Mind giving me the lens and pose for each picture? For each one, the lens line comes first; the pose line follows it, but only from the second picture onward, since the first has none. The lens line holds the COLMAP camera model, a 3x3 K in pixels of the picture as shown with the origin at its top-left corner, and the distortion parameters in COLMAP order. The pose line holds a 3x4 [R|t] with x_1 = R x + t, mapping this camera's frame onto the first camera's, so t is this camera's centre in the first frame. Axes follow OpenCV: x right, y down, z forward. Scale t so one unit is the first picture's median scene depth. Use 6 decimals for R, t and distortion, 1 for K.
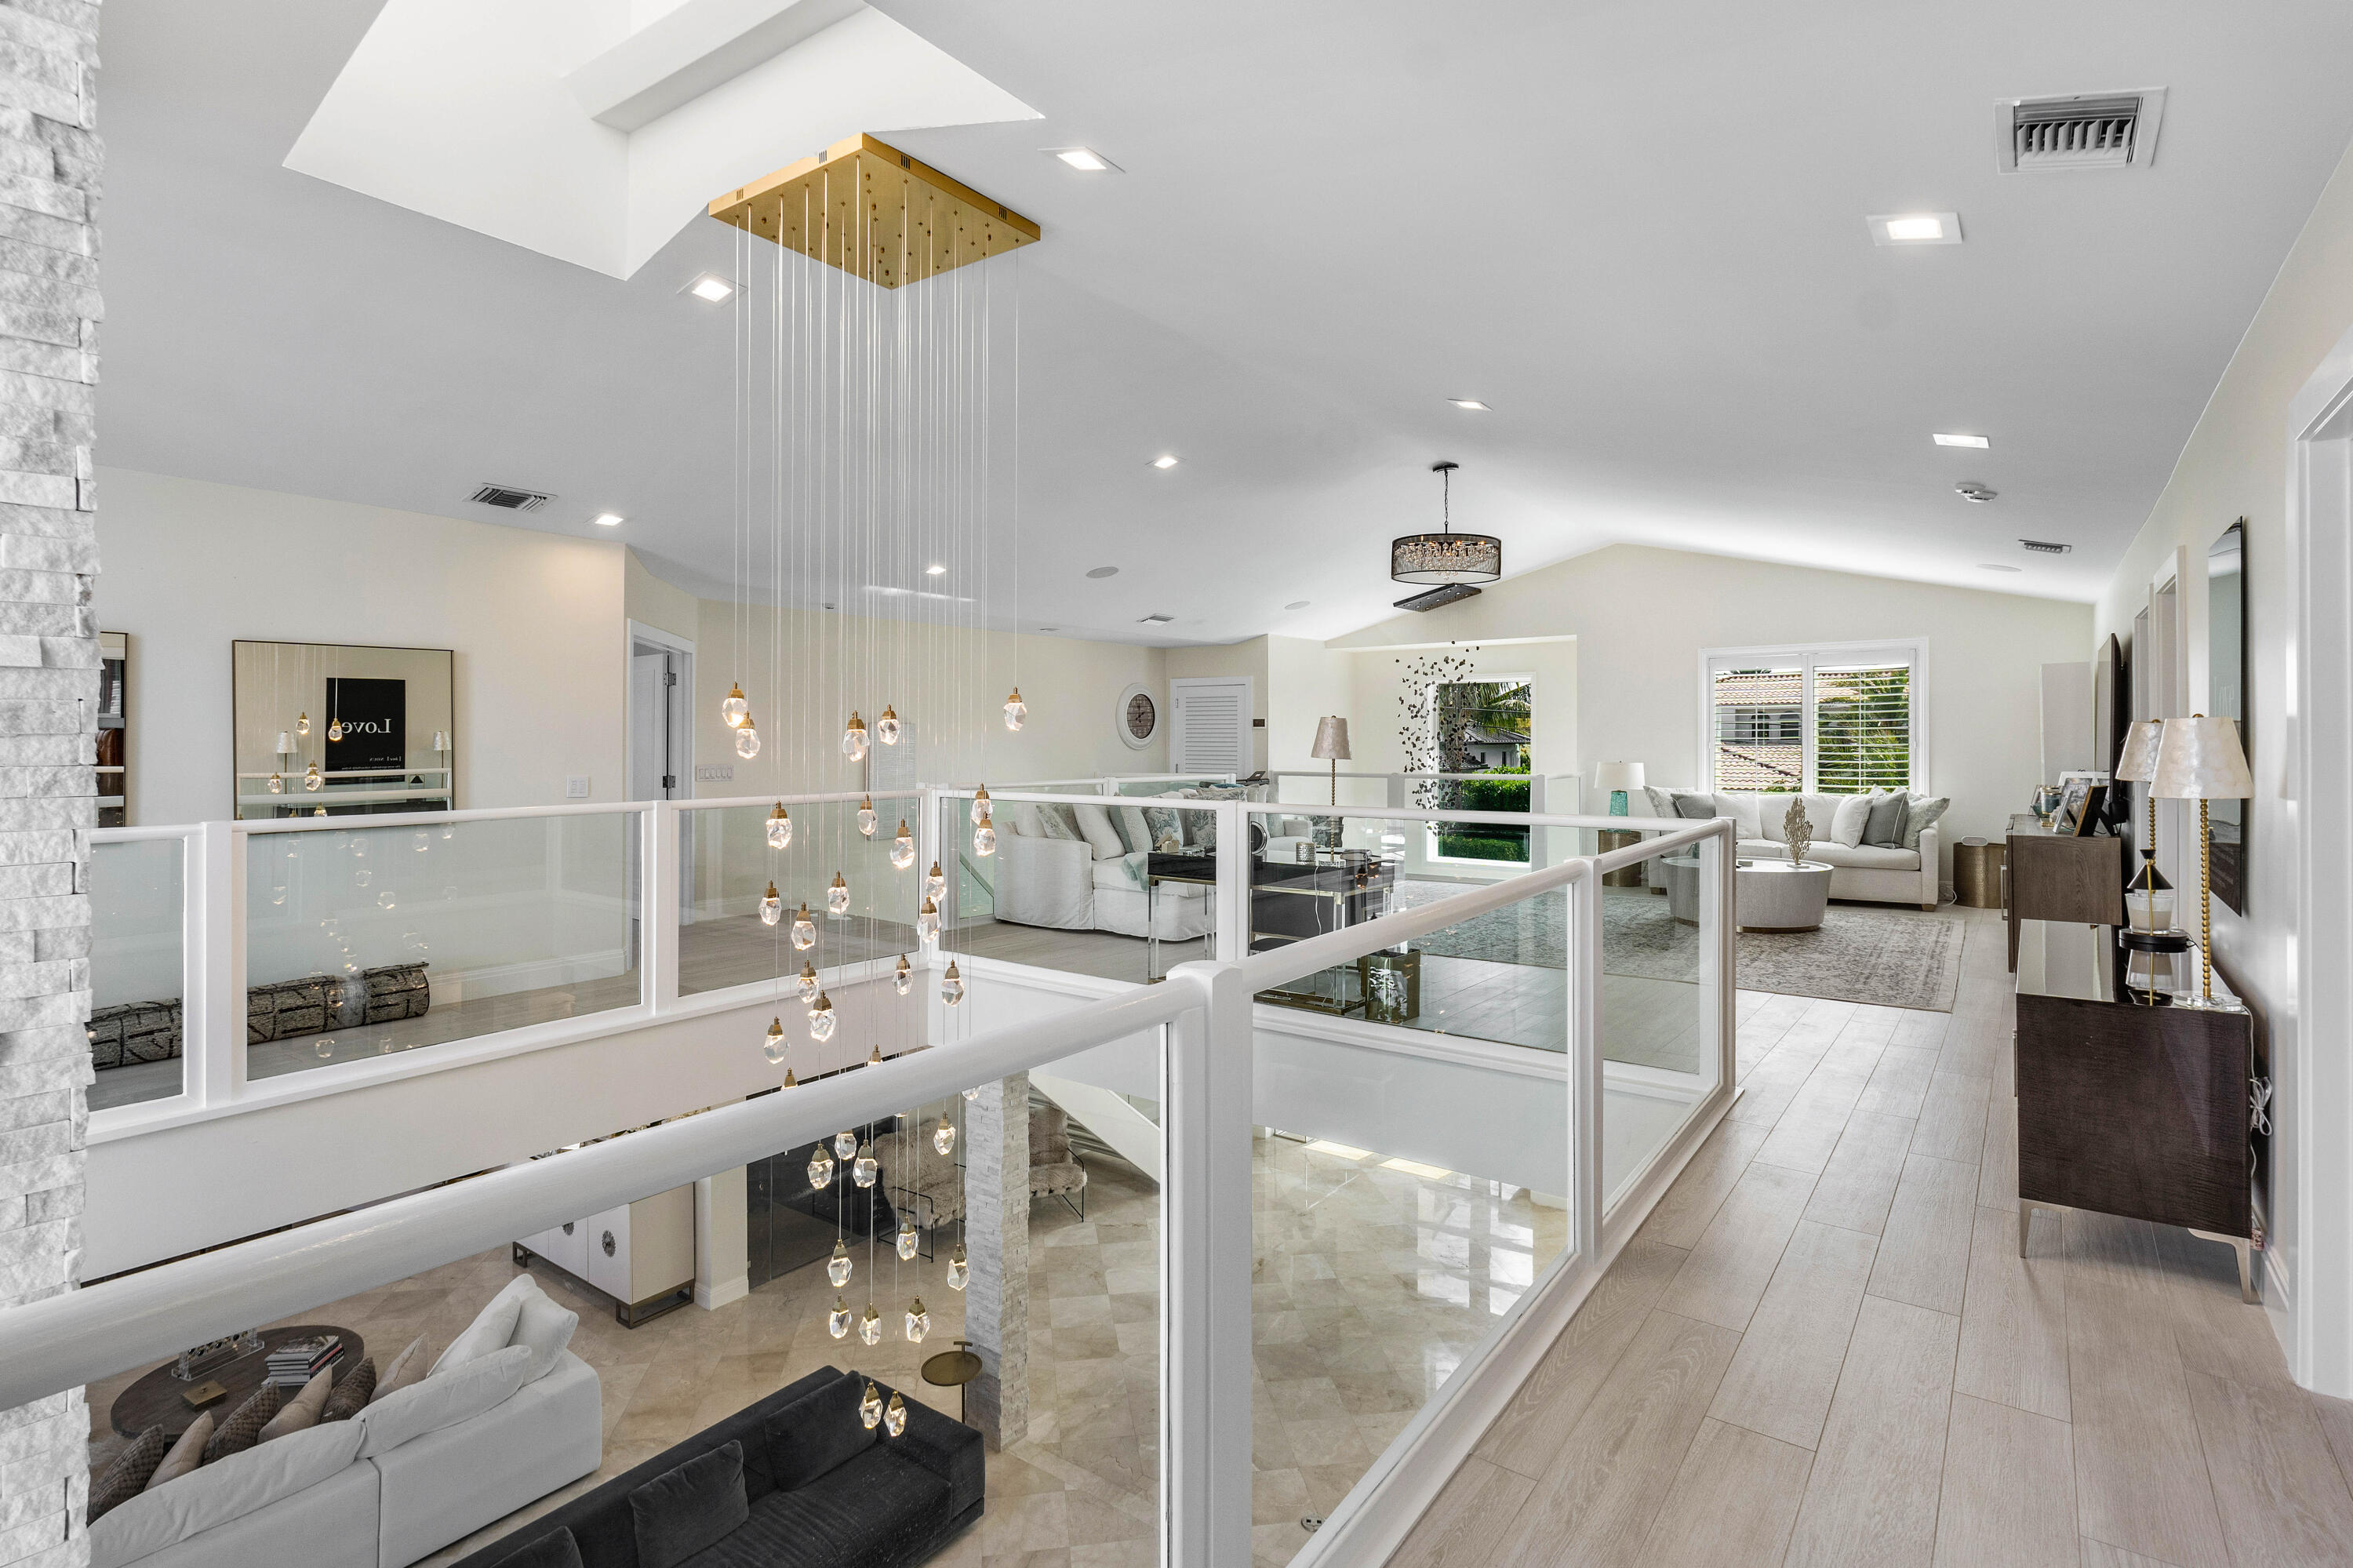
lens RADIAL K [[1145.2, 0, 1153.0], [0, 1145.2, 755.7], [0, 0, 1]] dist [0.002855, -0.000364]
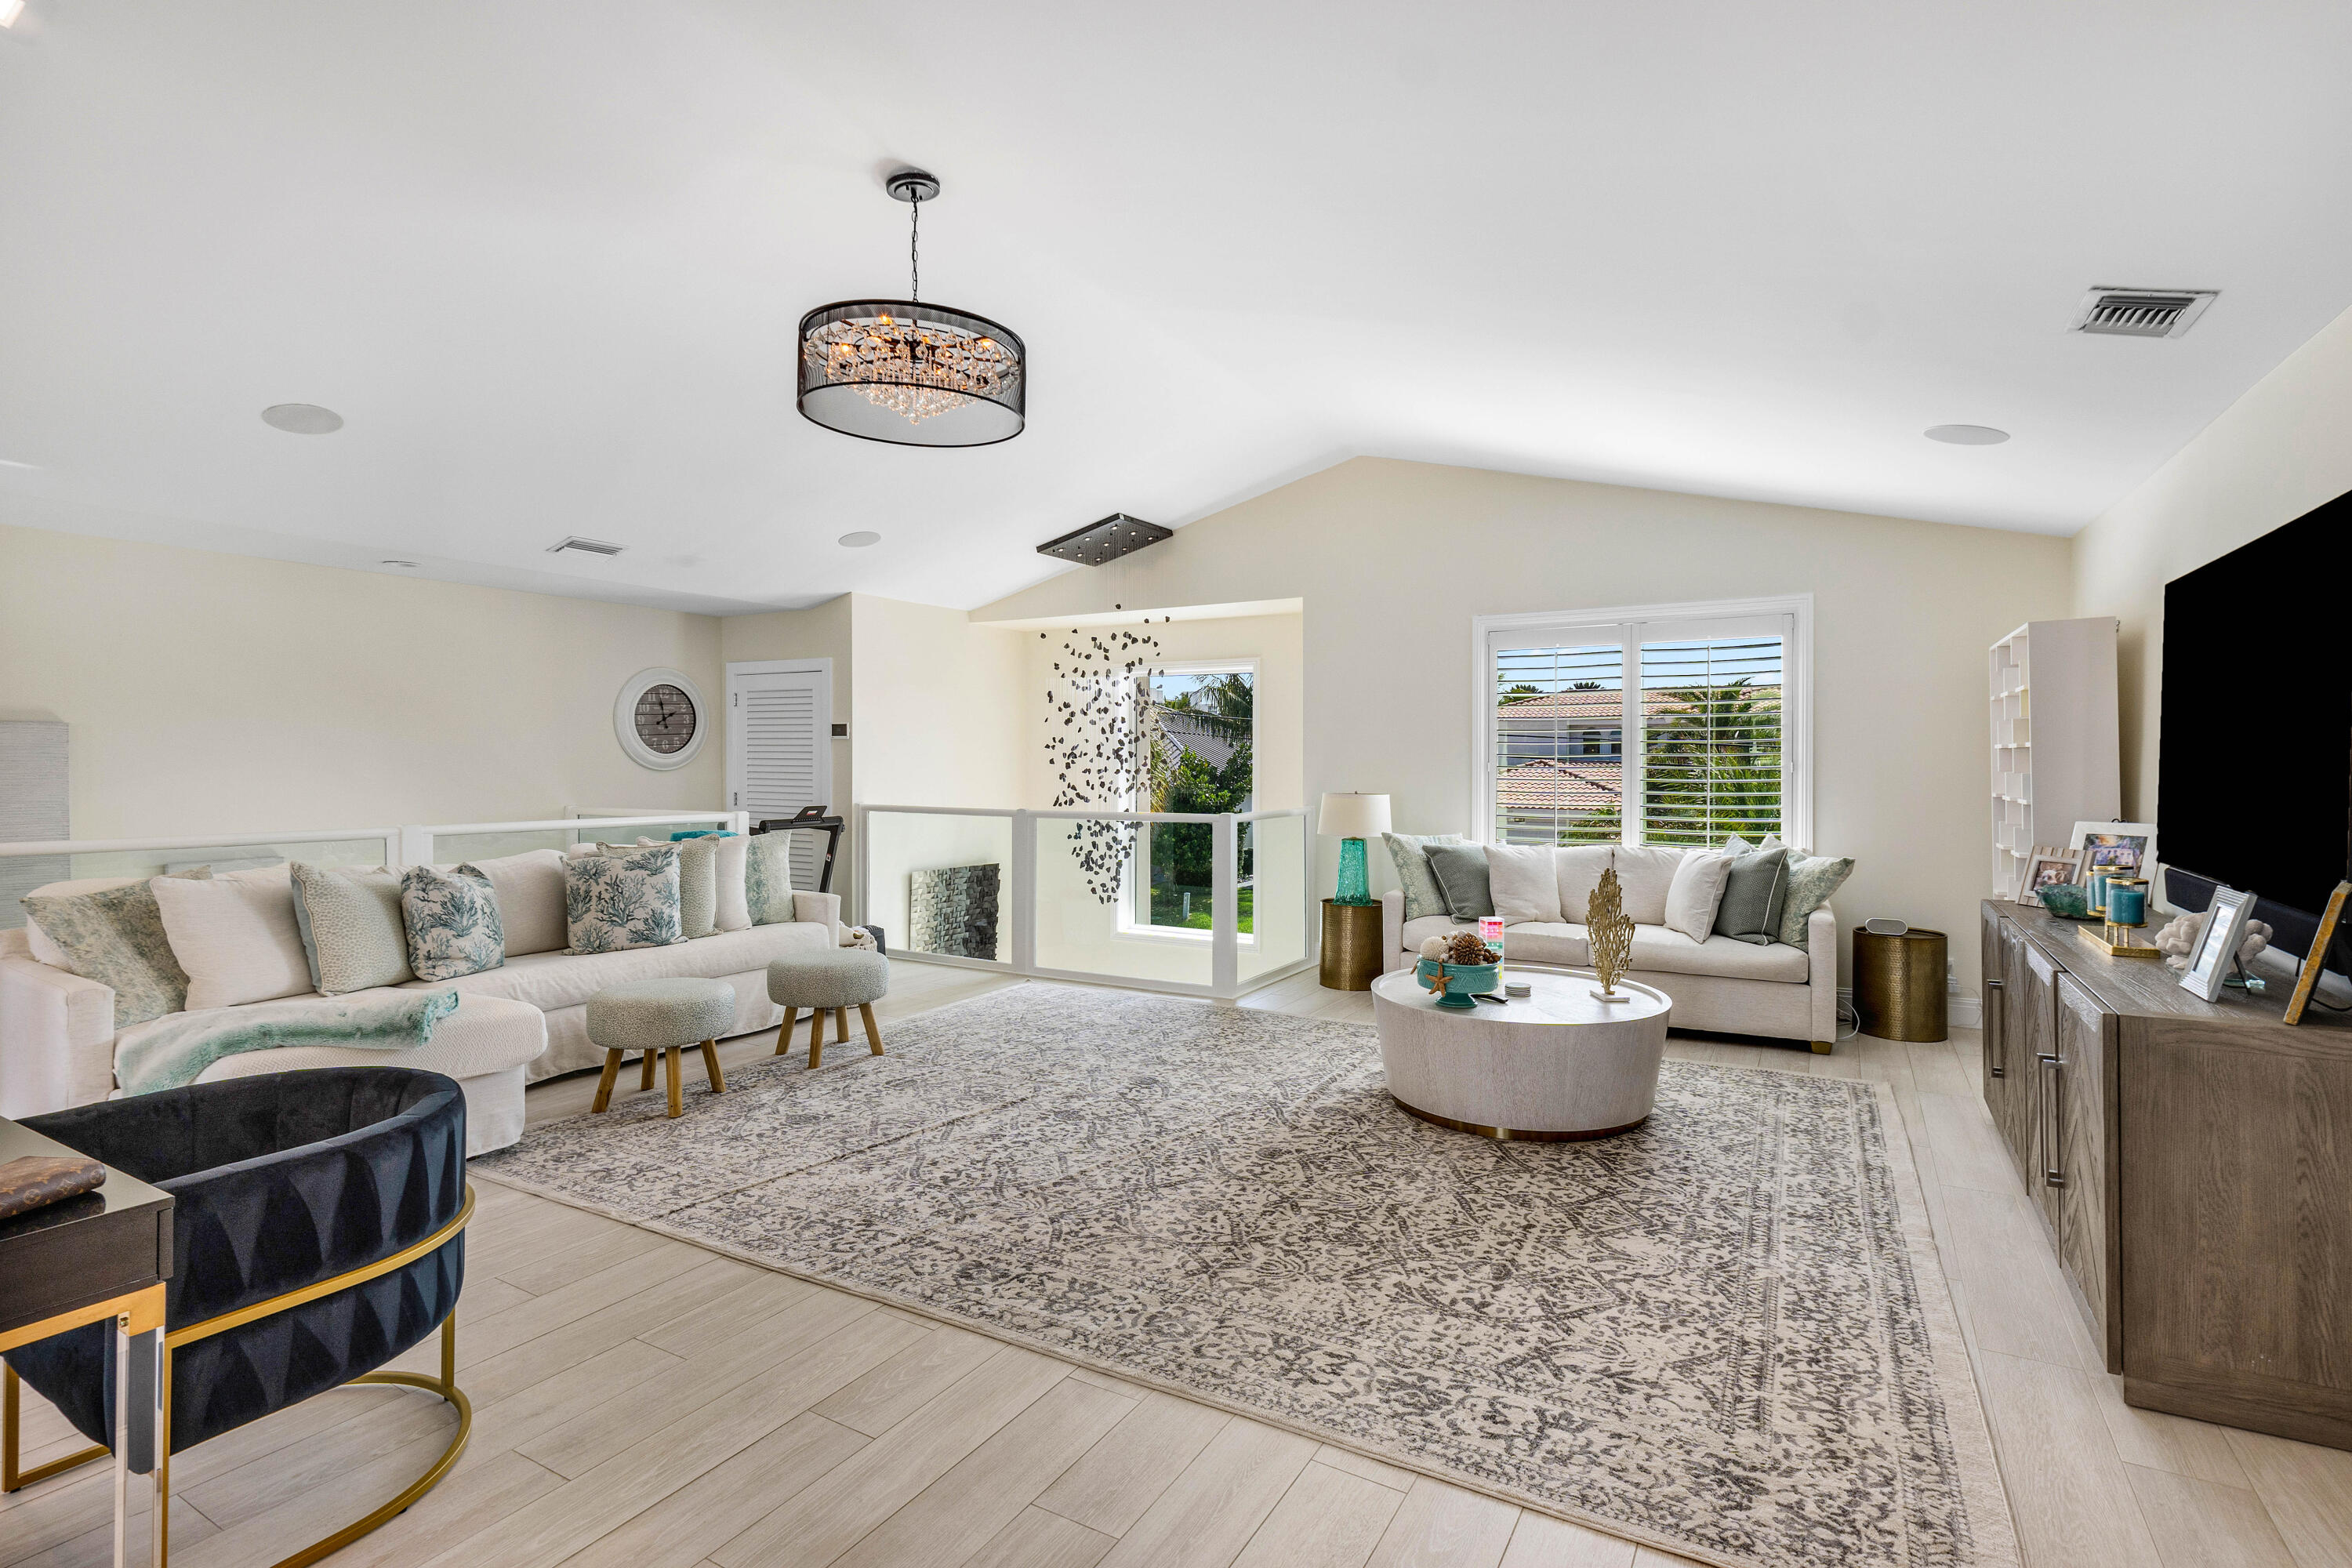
lens RADIAL K [[1144.6, 0, 1183.5], [0, 1144.6, 766.3], [0, 0, 1]] dist [0.002855, -0.000364]
pose [[0.990081, 0.001749, 0.140490, 0.254805], [-0.001018, 0.999986, -0.005275, -0.006559], [-0.140497, 0.005080, 0.990068, 0.437762]]
